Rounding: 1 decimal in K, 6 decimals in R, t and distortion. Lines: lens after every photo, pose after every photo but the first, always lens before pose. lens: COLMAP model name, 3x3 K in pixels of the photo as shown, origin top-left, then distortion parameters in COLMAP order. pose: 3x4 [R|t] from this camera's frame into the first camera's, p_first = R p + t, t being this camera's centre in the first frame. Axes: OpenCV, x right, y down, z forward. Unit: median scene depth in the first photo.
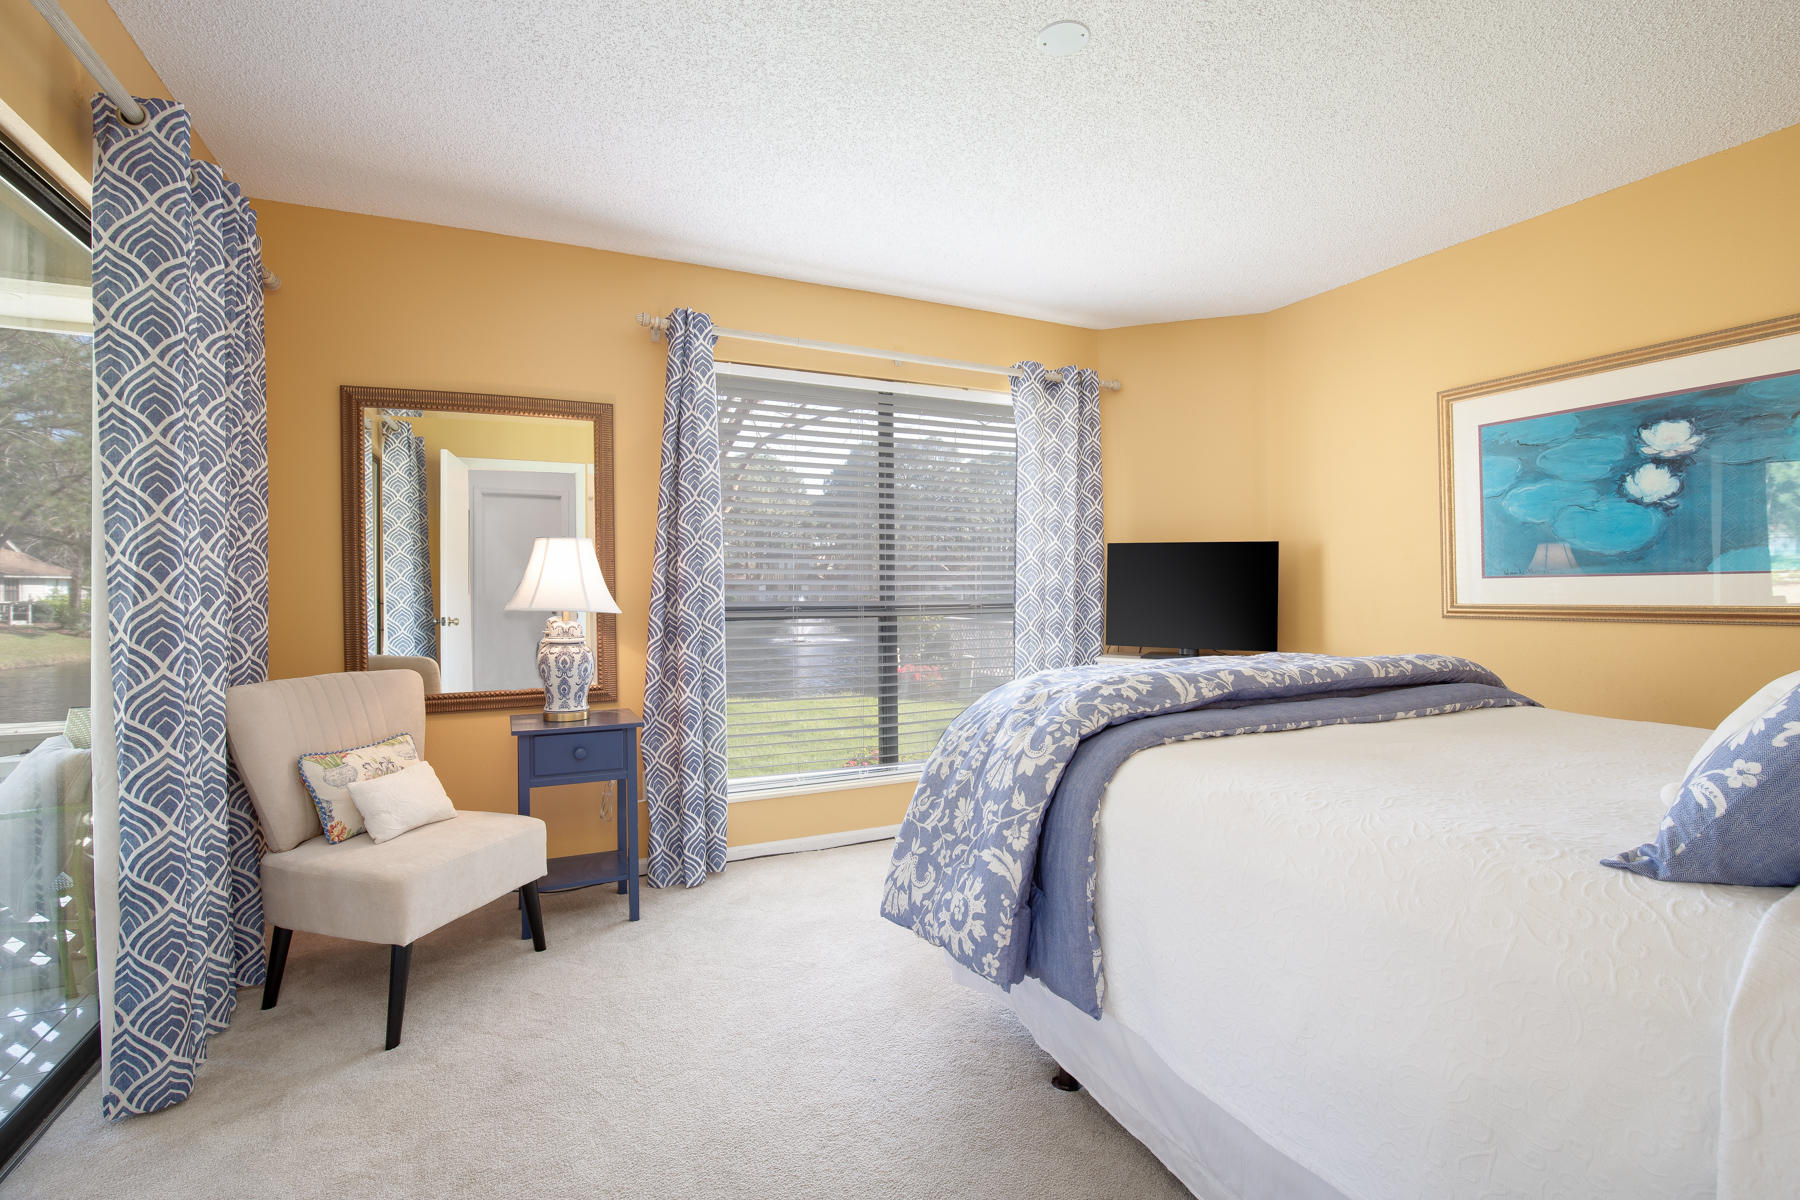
lens RADIAL K [[825.7, 0, 905.6], [0, 825.7, 593.1], [0, 0, 1]] dist [-0.018968, 0.000535]
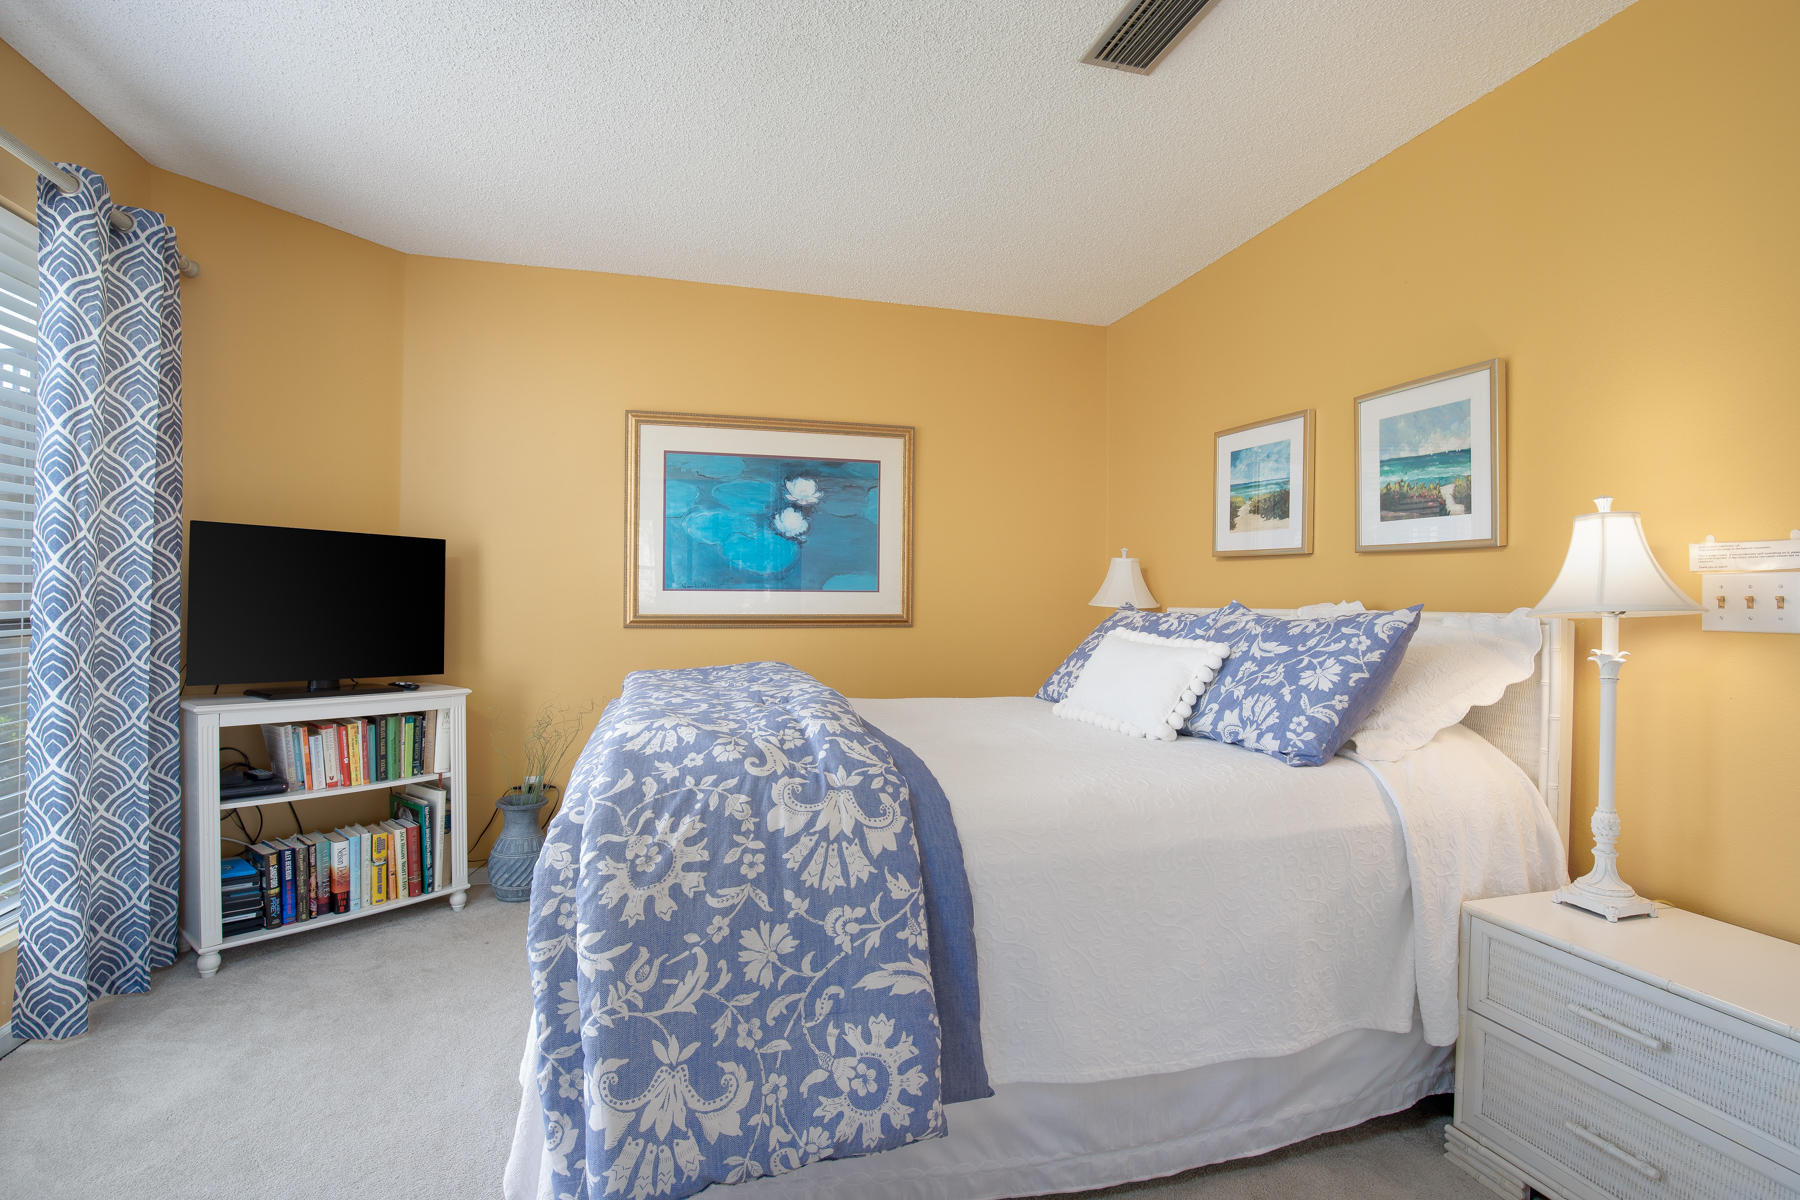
lens RADIAL K [[841.7, 0, 903.2], [0, 841.7, 597.0], [0, 0, 1]] dist [-0.025761, -0.000210]
pose [[0.190493, 0.008713, 0.981650, -0.409193], [-0.007881, 0.999942, -0.007346, -0.004264], [-0.981657, -0.006337, 0.190551, 0.568292]]
